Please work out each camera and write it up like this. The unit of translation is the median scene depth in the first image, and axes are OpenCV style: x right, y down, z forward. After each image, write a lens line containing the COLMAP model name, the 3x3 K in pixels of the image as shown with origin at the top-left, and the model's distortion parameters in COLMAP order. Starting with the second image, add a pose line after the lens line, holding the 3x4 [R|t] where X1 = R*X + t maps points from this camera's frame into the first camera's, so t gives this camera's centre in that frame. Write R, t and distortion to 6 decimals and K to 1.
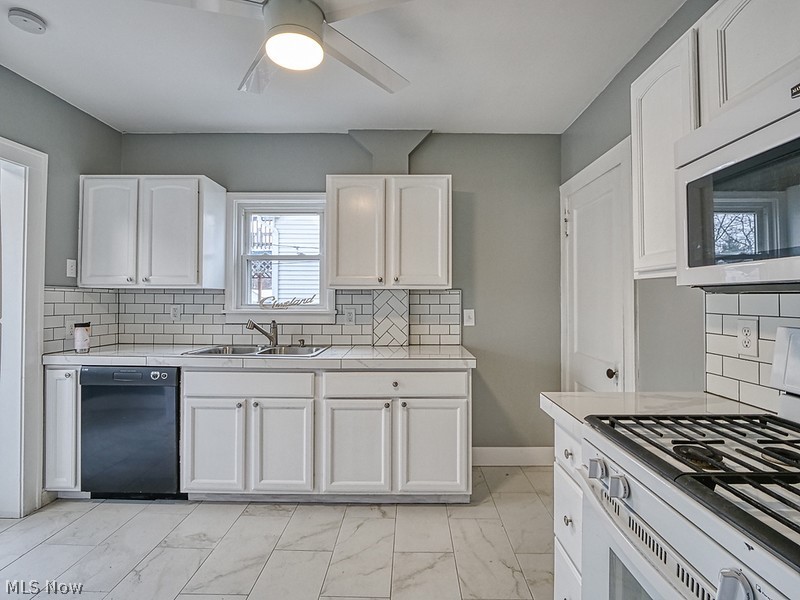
lens RADIAL K [[398.0, 0, 411.1], [0, 398.0, 290.1], [0, 0, 1]] dist [-0.011648, -0.000246]
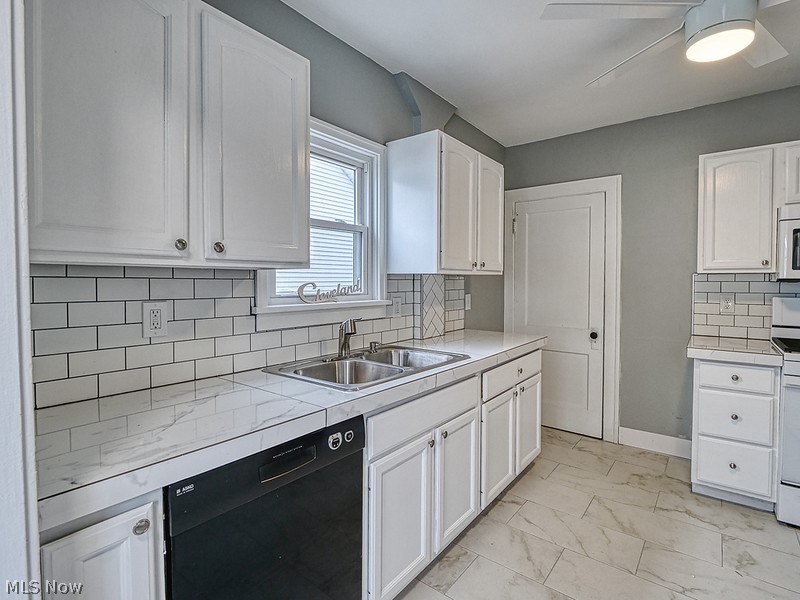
lens RADIAL K [[398.0, 0, 411.1], [0, 398.0, 290.1], [0, 0, 1]] dist [-0.011648, -0.000246]
pose [[0.604269, -0.020810, 0.796508, -0.797061], [-0.016597, 0.999113, 0.038695, 0.000200], [-0.796607, -0.036602, 0.603388, 0.500364]]
